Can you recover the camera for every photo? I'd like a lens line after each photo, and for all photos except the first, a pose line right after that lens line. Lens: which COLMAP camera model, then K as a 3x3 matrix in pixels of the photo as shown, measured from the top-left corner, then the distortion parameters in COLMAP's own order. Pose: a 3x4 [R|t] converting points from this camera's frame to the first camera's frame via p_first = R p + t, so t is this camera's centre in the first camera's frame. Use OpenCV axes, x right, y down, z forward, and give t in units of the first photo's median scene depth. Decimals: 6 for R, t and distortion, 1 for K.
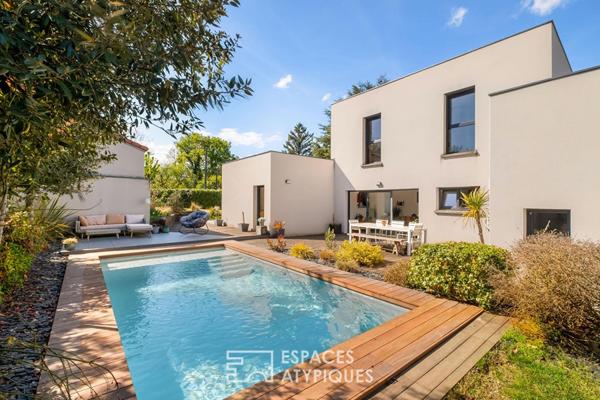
lens RADIAL K [[261.7, 0, 298.1], [0, 261.7, 200.2], [0, 0, 1]] dist [0.003085, -0.000220]
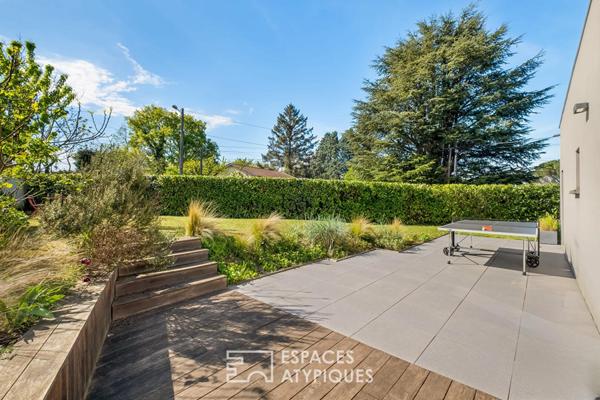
lens RADIAL K [[261.7, 0, 298.6], [0, 261.7, 200.1], [0, 0, 1]] dist [0.003085, -0.000220]
pose [[0.990725, -0.006181, 0.135740, -0.086301], [0.005475, 0.999970, 0.005568, 0.001384], [-0.135771, -0.004773, 0.990729, 0.188420]]
